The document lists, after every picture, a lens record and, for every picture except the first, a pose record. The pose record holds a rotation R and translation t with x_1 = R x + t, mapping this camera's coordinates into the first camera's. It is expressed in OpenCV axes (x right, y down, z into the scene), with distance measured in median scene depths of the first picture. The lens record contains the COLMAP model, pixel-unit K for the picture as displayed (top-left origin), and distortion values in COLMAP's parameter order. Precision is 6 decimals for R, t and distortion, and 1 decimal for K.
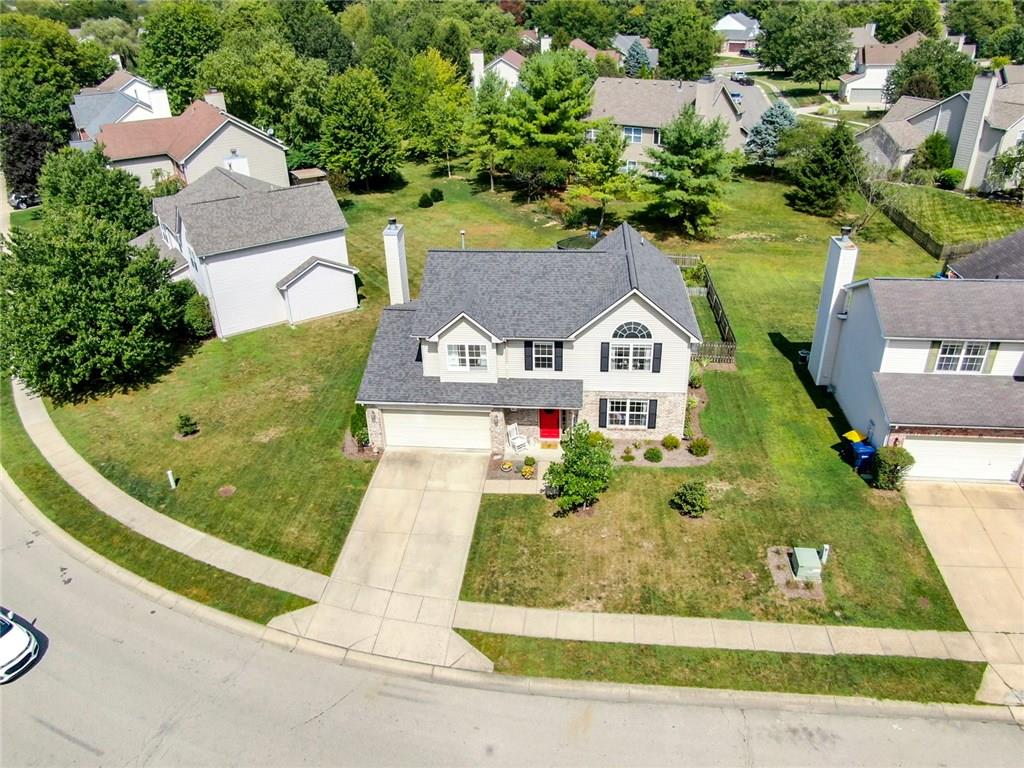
lens RADIAL K [[743.4, 0, 510.8], [0, 743.4, 371.7], [0, 0, 1]] dist [-0.022488, 0.006751]
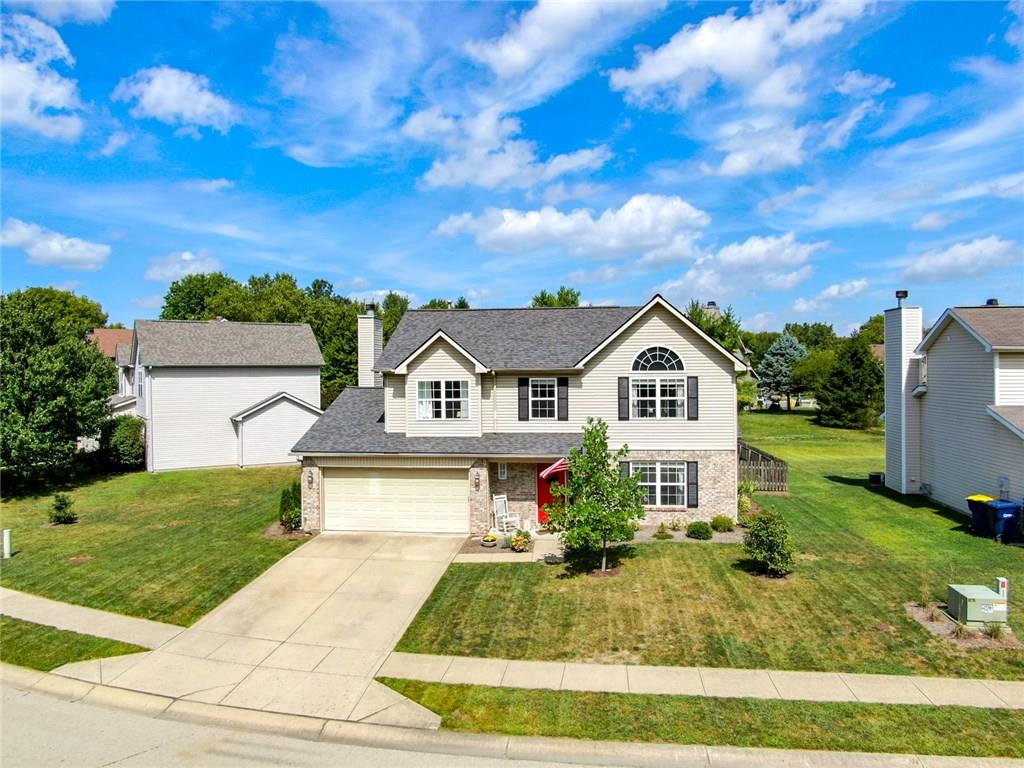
lens RADIAL K [[743.4, 0, 510.8], [0, 743.4, 371.7], [0, 0, 1]] dist [-0.022488, 0.006751]
pose [[0.999713, 0.019848, -0.013391, 0.021571], [-0.023780, 0.888248, -0.458749, 0.318326], [0.002790, 0.458936, 0.888465, 0.323338]]
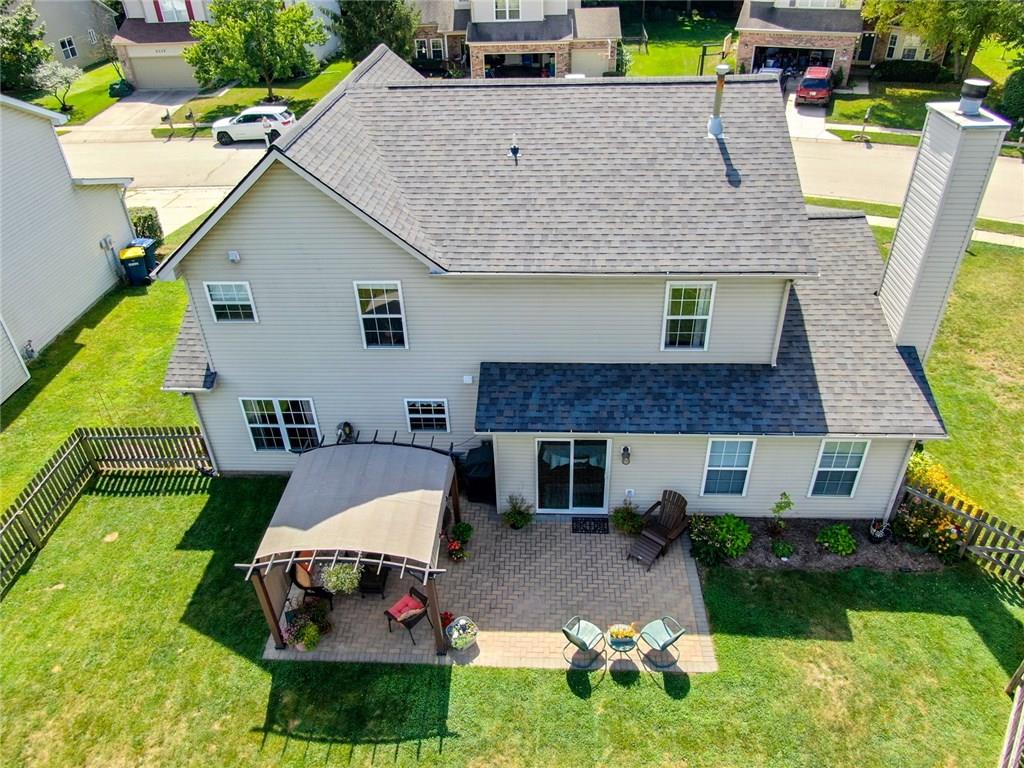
lens RADIAL K [[729.6, 0, 512.0], [0, 729.6, 384.0], [0, 0, 1]] dist [-0.027310, 0.009139]
pose [[-0.997645, 0.068554, -0.002339, 0.070695], [0.030087, 0.467976, 0.883229, -0.530262], [0.061644, 0.881078, -0.468936, 1.540188]]
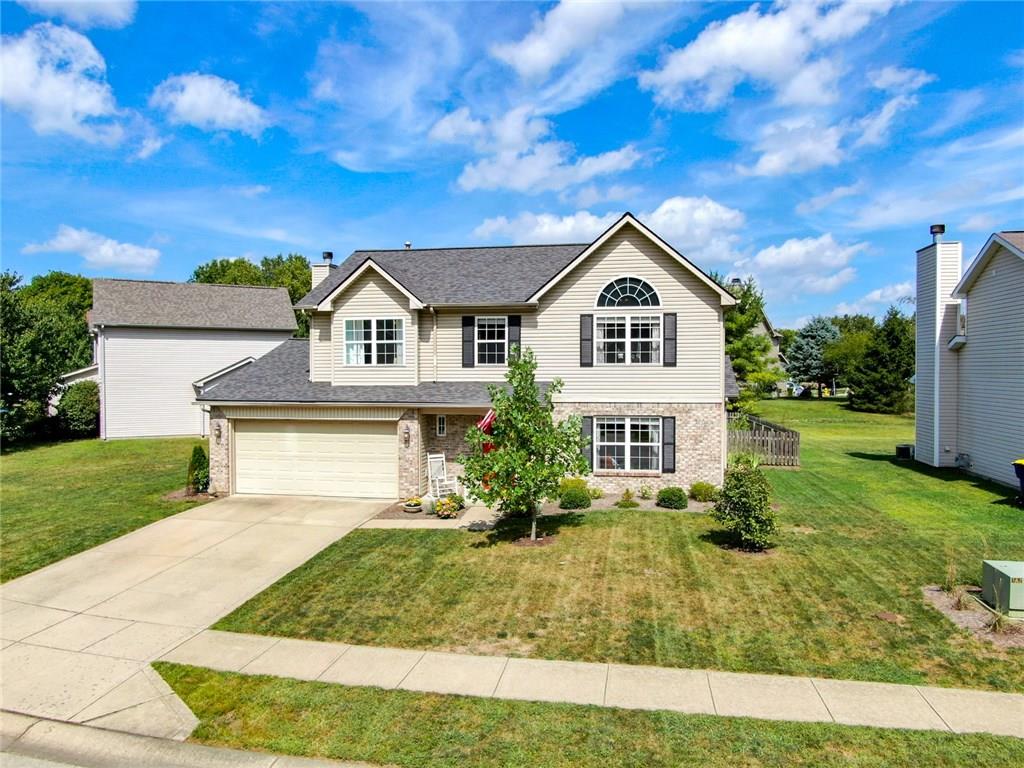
lens RADIAL K [[729.6, 0, 512.0], [0, 729.6, 384.0], [0, 0, 1]] dist [-0.027310, 0.009139]
pose [[0.997065, 0.028169, -0.071196, 0.112513], [-0.056960, 0.894277, -0.443873, 0.301674], [0.051166, 0.446626, 0.893257, 0.478036]]
